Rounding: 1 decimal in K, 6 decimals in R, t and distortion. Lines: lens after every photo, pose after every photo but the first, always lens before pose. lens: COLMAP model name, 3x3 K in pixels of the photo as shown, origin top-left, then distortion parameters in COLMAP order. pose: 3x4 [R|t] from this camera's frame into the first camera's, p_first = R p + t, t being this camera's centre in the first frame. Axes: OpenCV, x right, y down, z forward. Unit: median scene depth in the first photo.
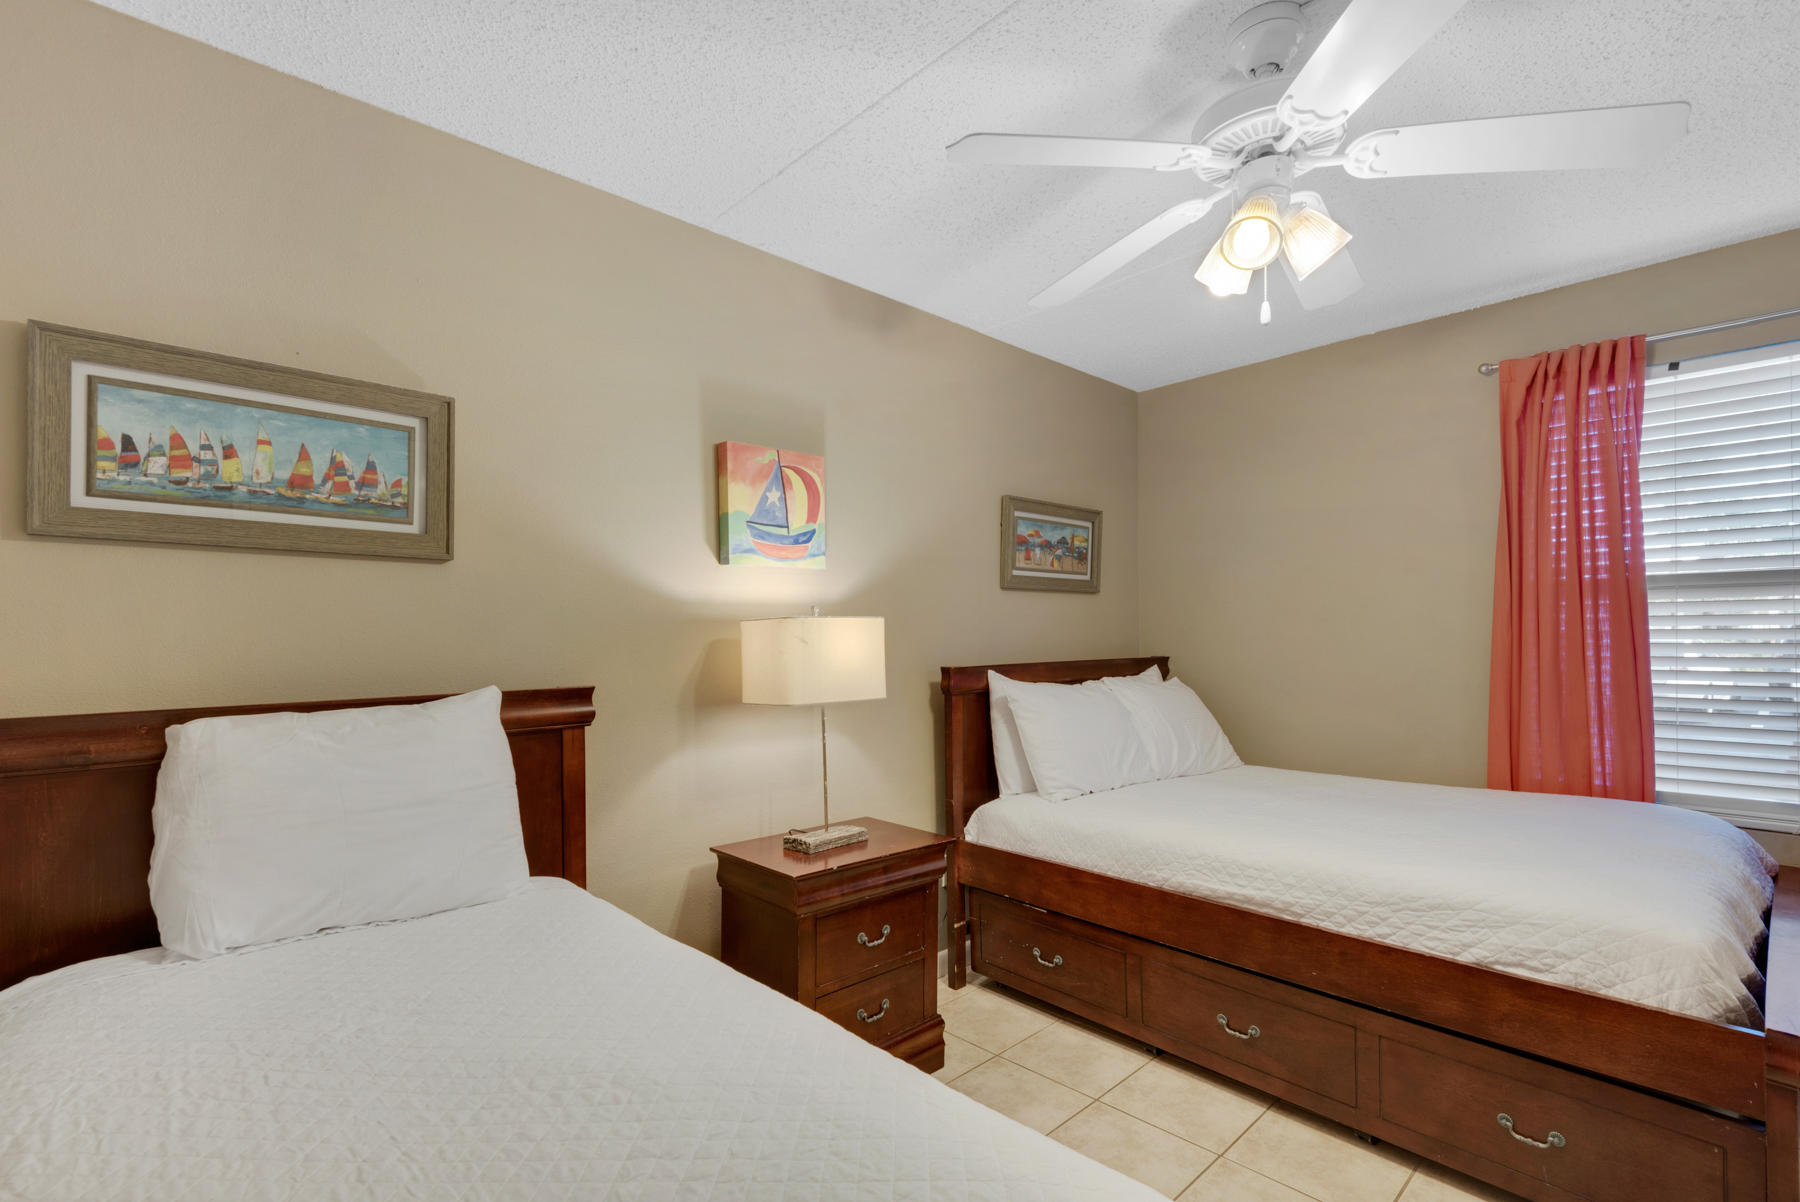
lens RADIAL K [[818.8, 0, 900.0], [0, 818.8, 601.0], [0, 0, 1]] dist [0.001820, -0.000006]
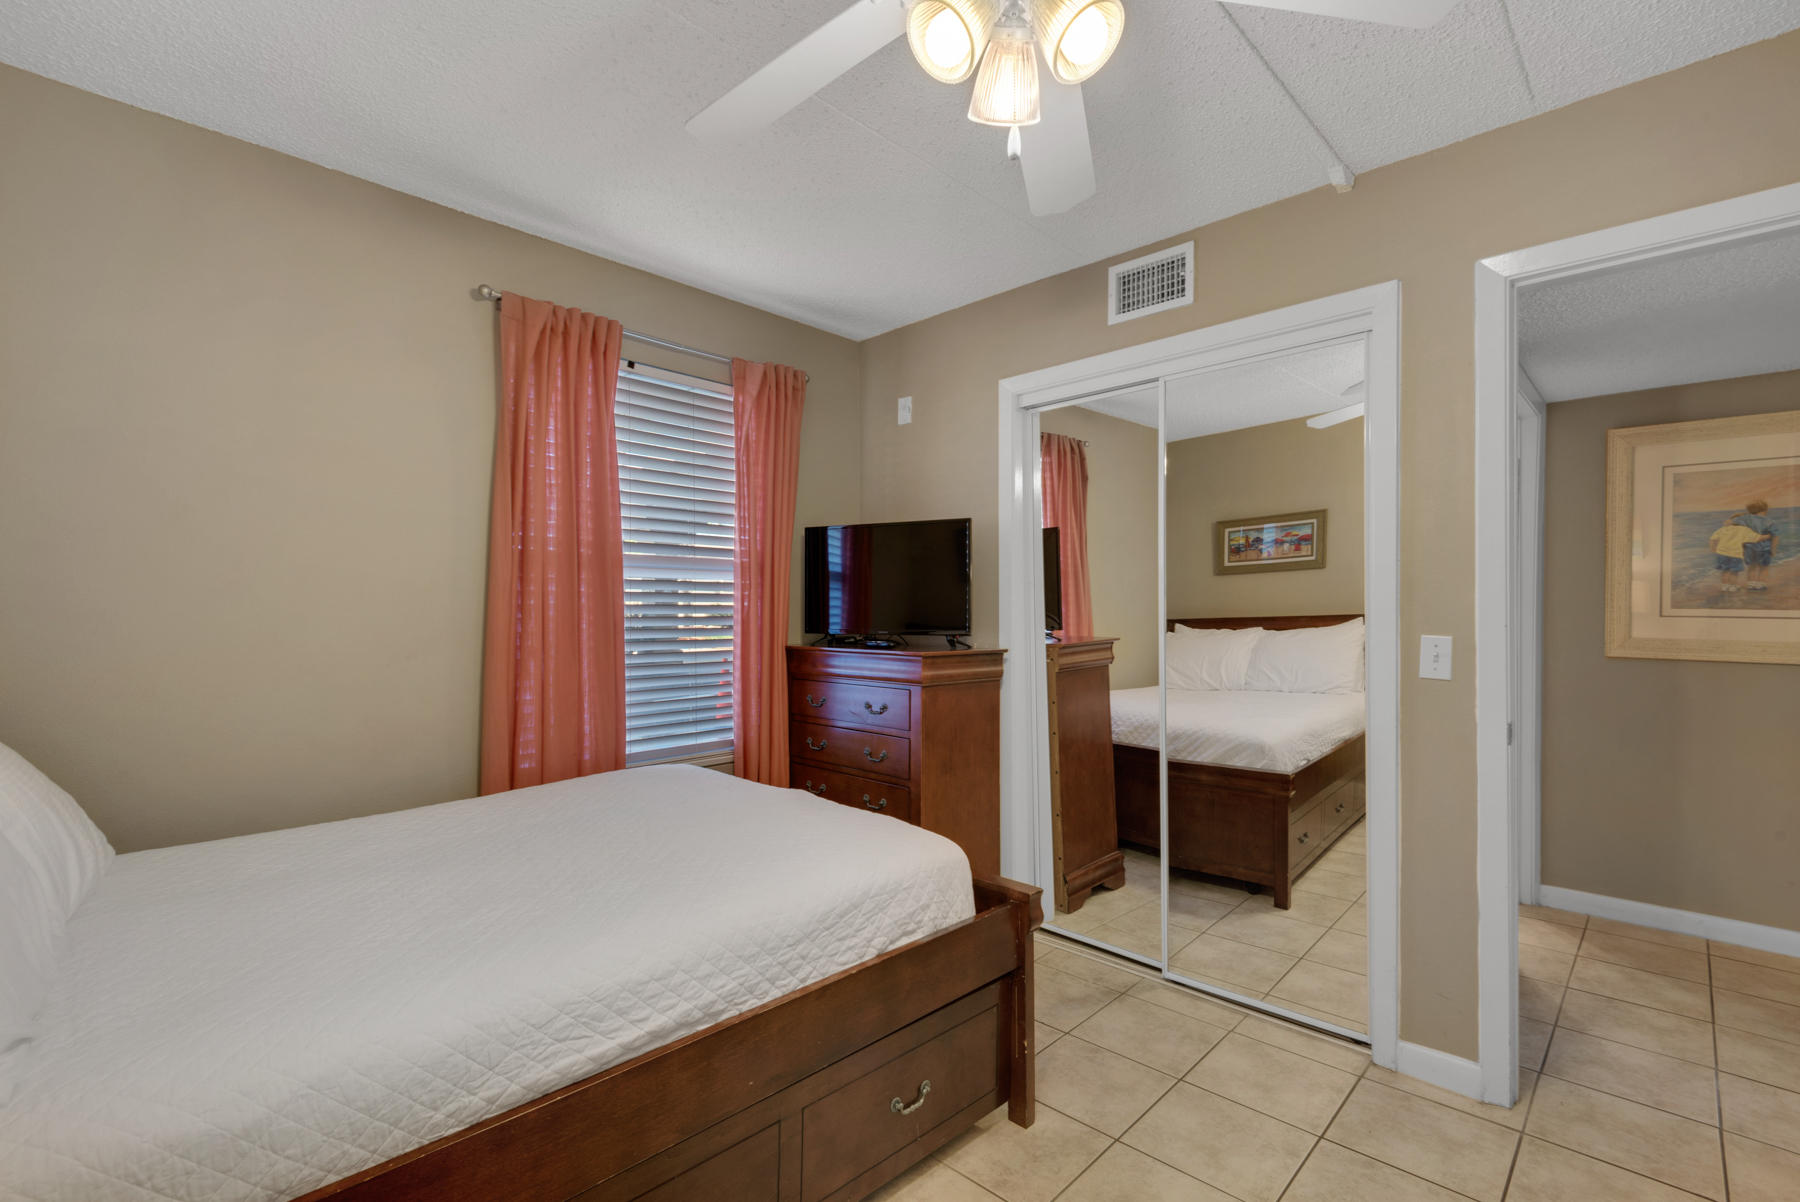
lens RADIAL K [[818.8, 0, 900.0], [0, 818.8, 601.0], [0, 0, 1]] dist [0.001820, -0.000006]
pose [[-0.064332, 0.027525, 0.997549, -0.200964], [-0.037479, 0.998848, -0.029978, 0.058727], [-0.997224, -0.039315, -0.063227, 0.897065]]
